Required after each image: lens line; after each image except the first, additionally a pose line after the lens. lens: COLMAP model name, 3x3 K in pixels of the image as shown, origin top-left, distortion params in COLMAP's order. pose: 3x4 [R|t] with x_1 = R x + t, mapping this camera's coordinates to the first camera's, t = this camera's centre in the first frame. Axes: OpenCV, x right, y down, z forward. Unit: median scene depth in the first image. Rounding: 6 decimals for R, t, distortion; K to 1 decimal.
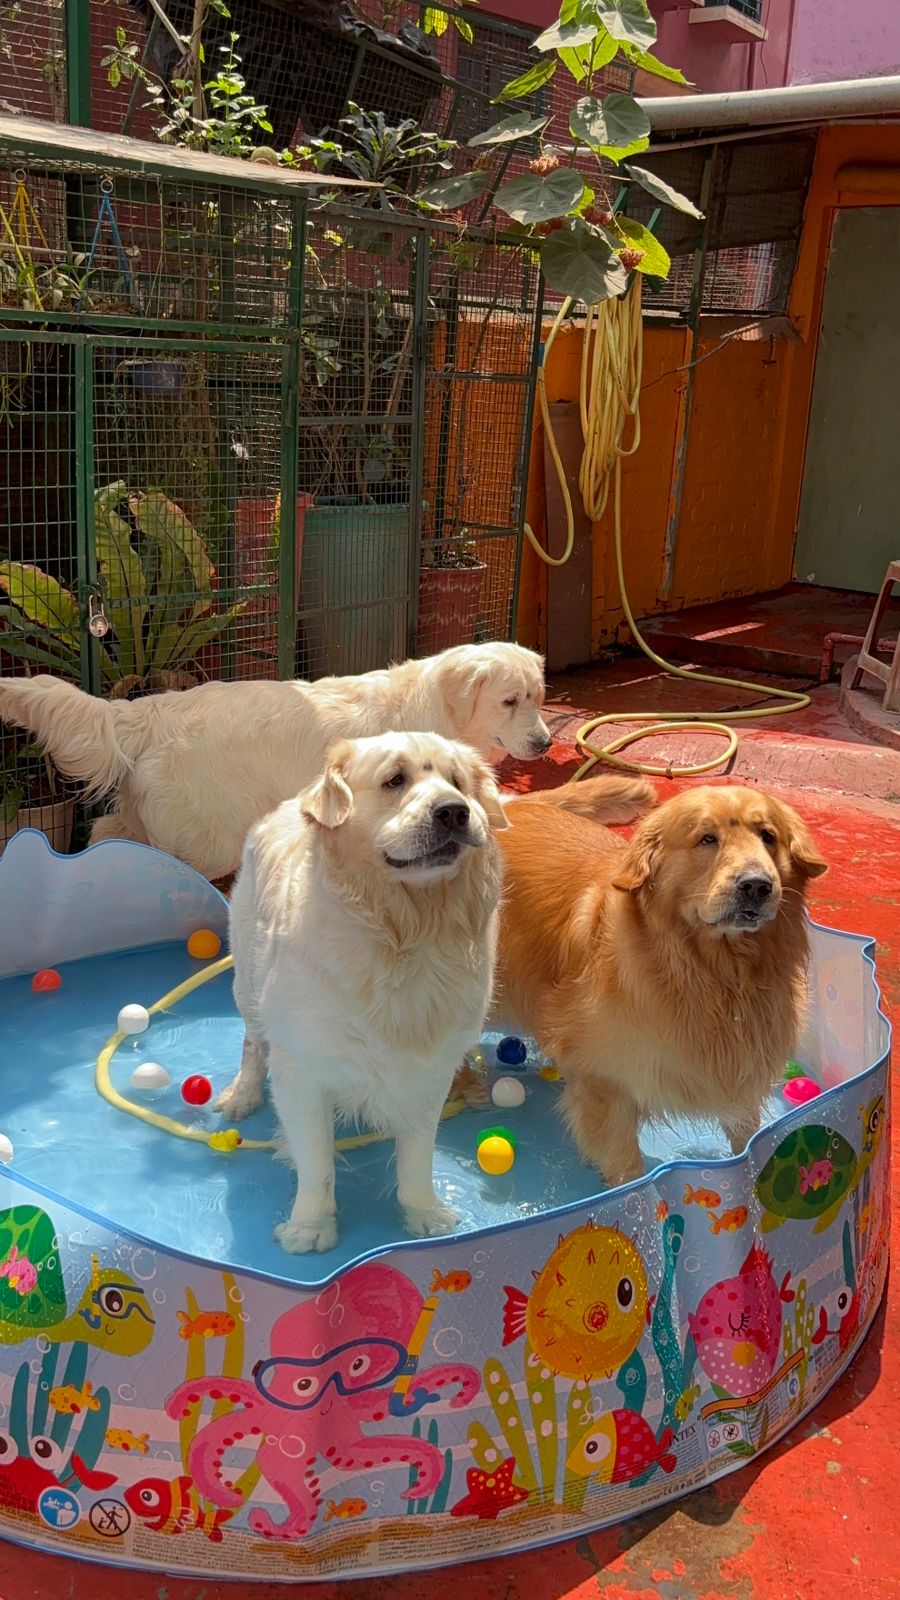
lens RADIAL K [[1524.1, 0, 450.0], [0, 1524.1, 800.0], [0, 0, 1]] dist [0.016274, 0.098173]
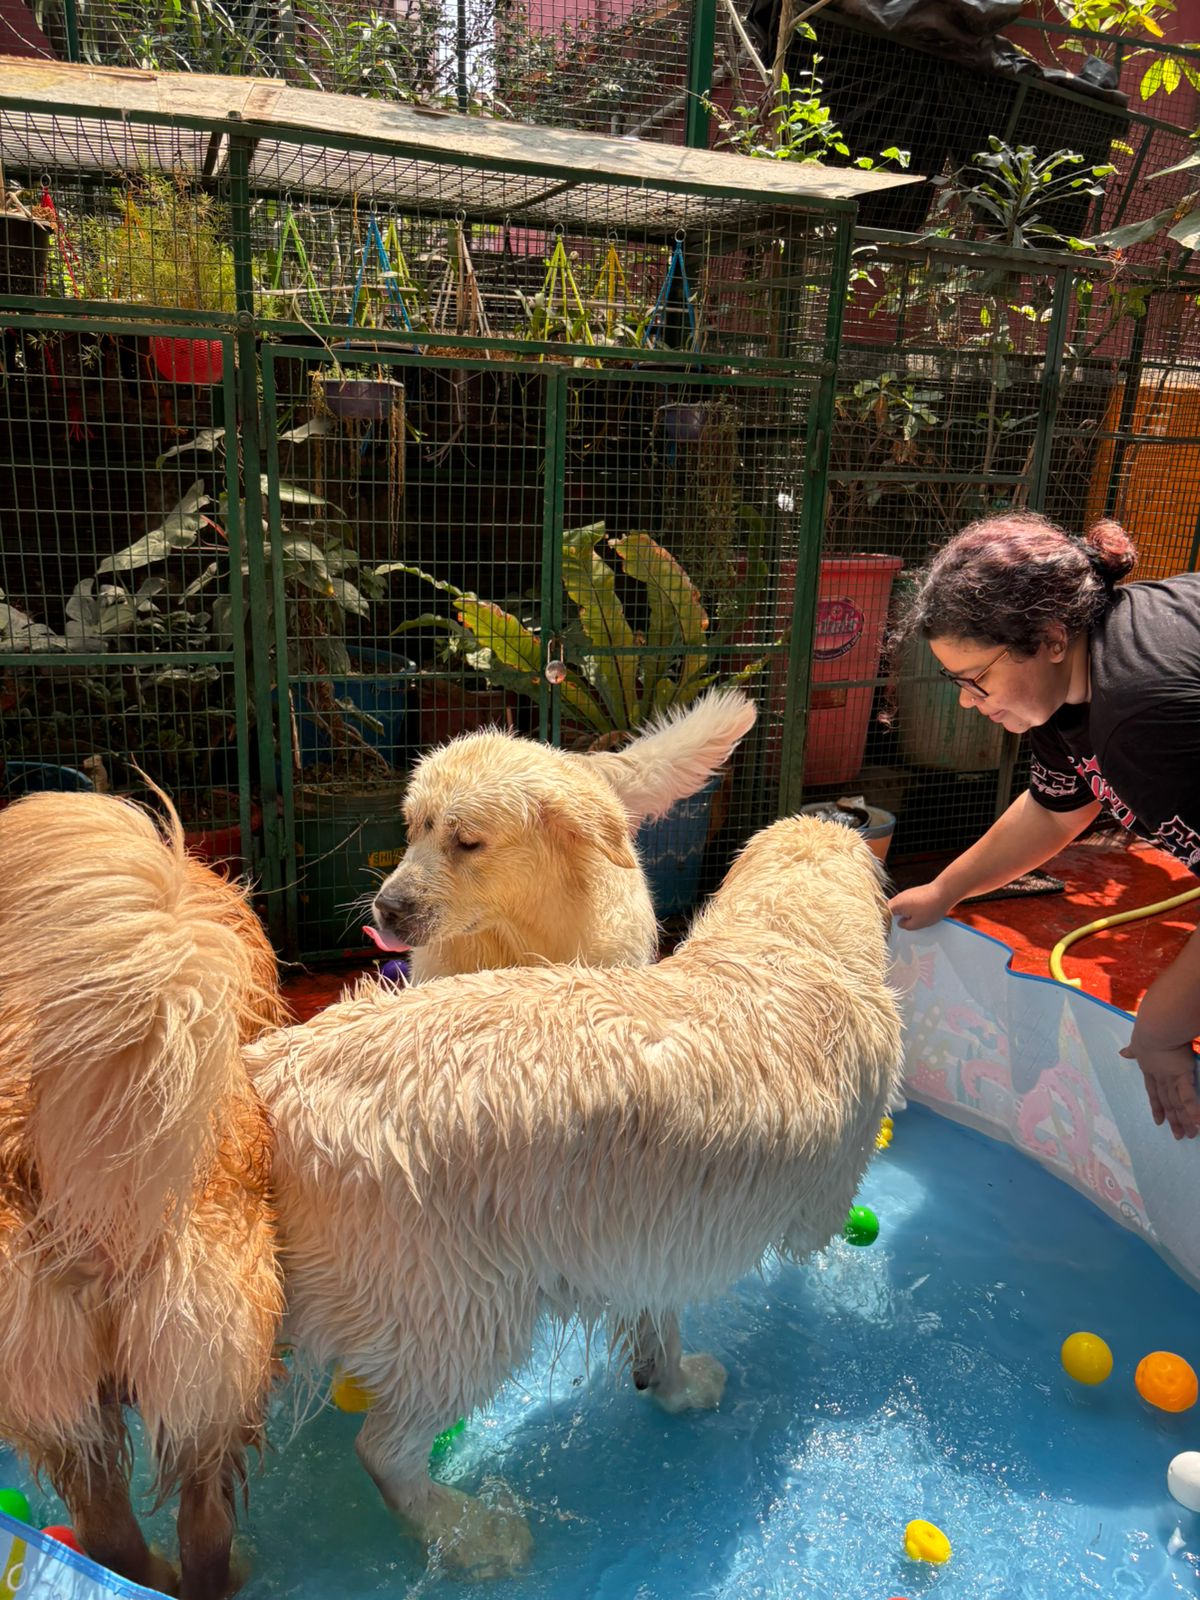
lens RADIAL K [[1146.2, 0, 628.3], [0, 1146.2, 819.1], [0, 0, 1]] dist [0.024064, -0.039927]
pose [[0.865465, 0.125798, -0.484918, 0.154490], [-0.128735, 0.991300, 0.027402, -0.042297], [0.484147, 0.038710, 0.874130, 0.349358]]
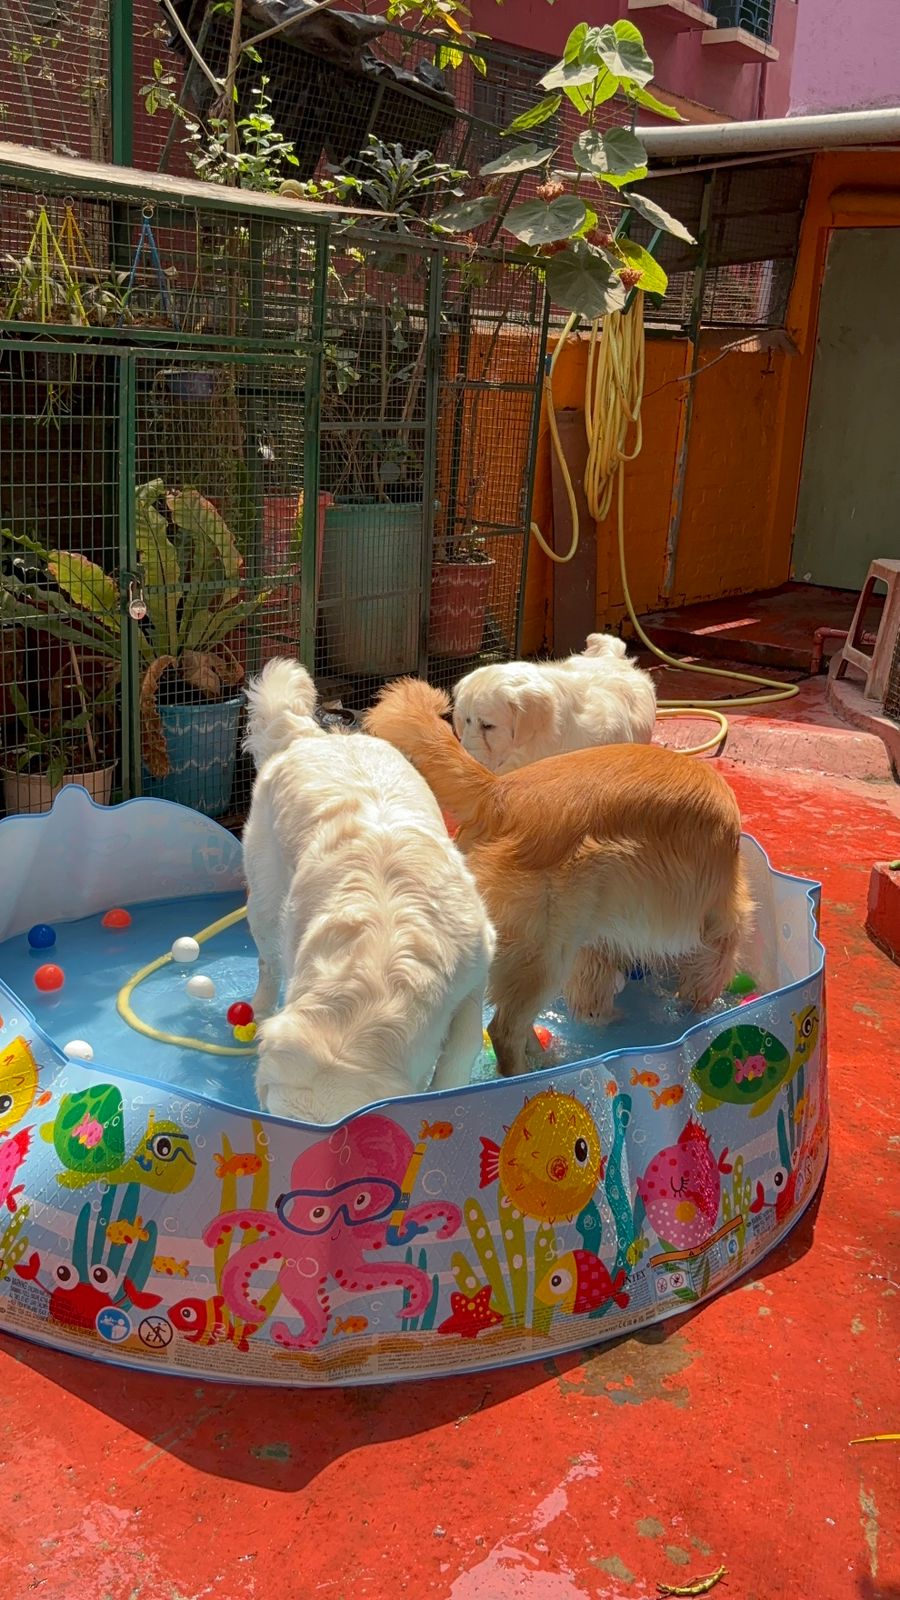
lens RADIAL K [[1525.3, 0, 467.8], [0, 1525.3, 777.3], [0, 0, 1]] dist [0.044627, 0.008737]
pose [[0.999976, 0.006775, -0.001327, 0.010169], [-0.006797, 0.999830, -0.017153, 0.022465], [0.001211, 0.017162, 0.999852, -0.095320]]
